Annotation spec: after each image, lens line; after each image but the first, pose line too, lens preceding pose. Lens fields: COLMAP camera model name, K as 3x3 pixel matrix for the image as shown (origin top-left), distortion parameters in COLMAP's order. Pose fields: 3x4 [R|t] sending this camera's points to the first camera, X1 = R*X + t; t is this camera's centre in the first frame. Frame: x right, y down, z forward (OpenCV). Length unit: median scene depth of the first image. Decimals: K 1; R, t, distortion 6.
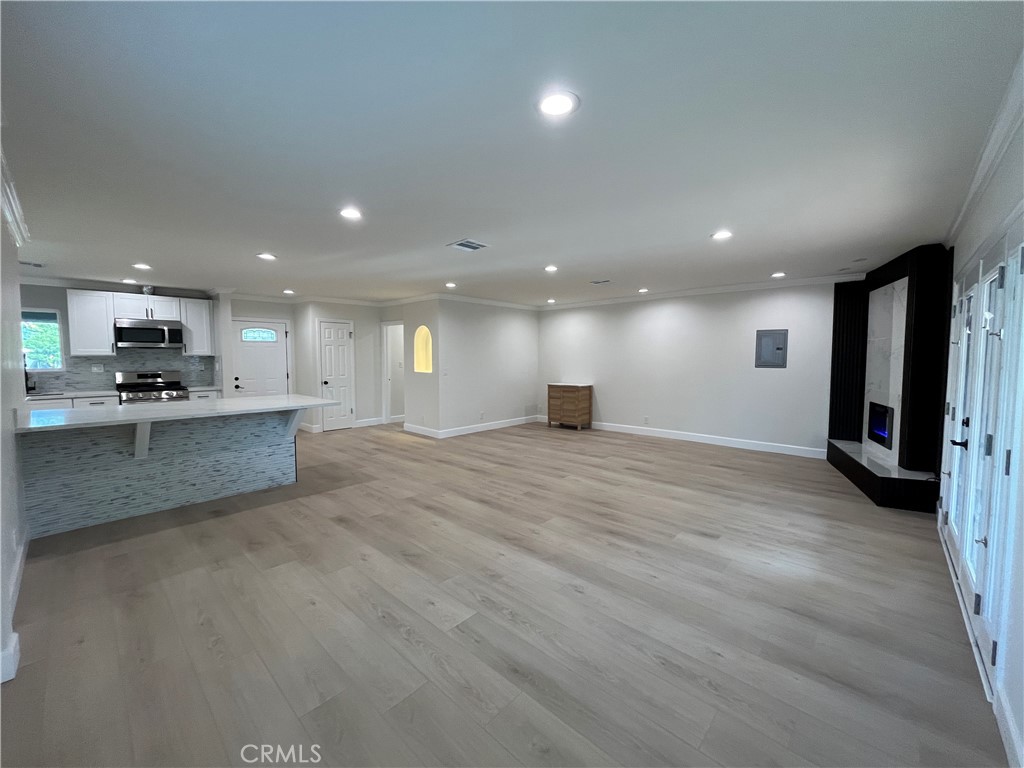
lens RADIAL K [[412.6, 0, 508.1], [0, 412.6, 381.2], [0, 0, 1]] dist [-0.001781, -0.000038]
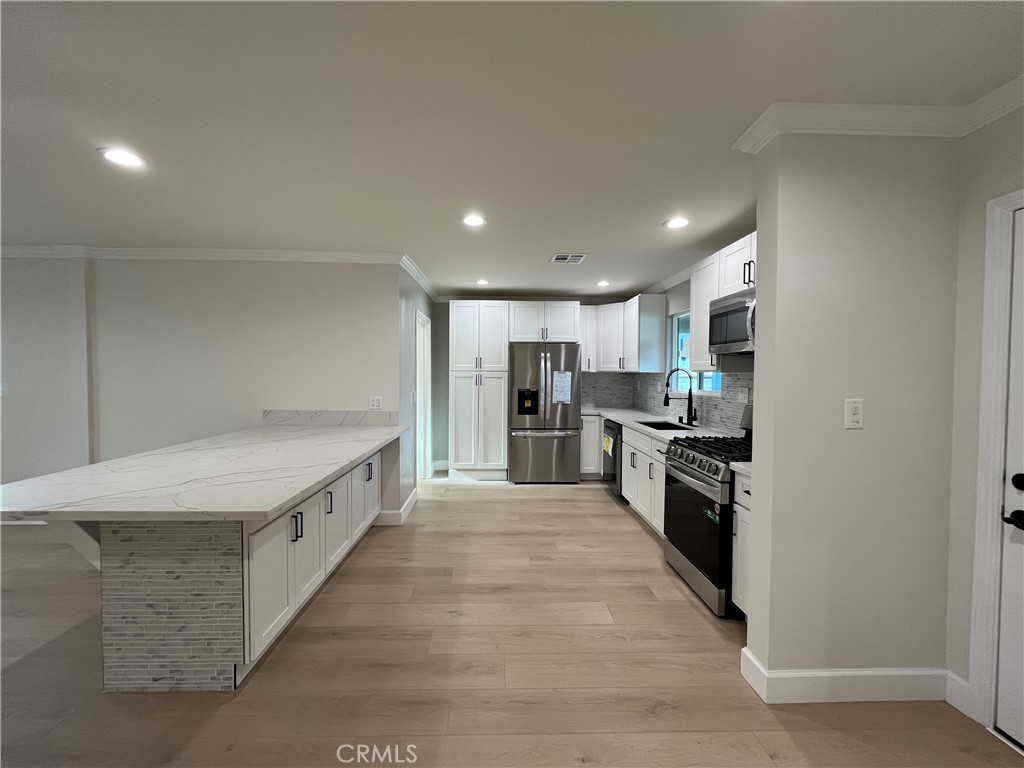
lens RADIAL K [[404.2, 0, 505.0], [0, 404.2, 383.3], [0, 0, 1]] dist [0.000943, 0.000319]
pose [[-0.713516, 0.013409, -0.700511, -0.458597], [-0.049135, 0.996398, 0.069119, -0.078594], [0.698914, 0.083737, -0.710287, 1.327796]]
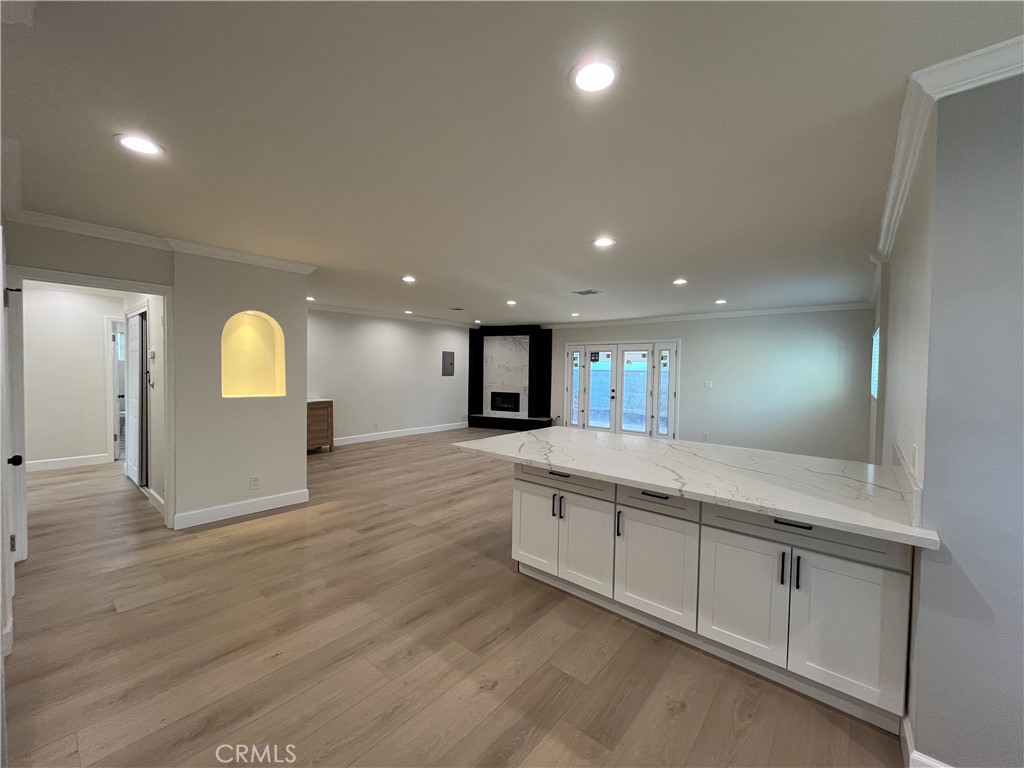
lens RADIAL K [[412.6, 0, 508.1], [0, 412.6, 381.2], [0, 0, 1]] dist [-0.001781, -0.000038]
pose [[-0.051936, -0.031827, 0.998143, -1.076680], [0.043153, 0.998487, 0.034083, -0.064884], [-0.997718, 0.044843, -0.050484, 0.982691]]
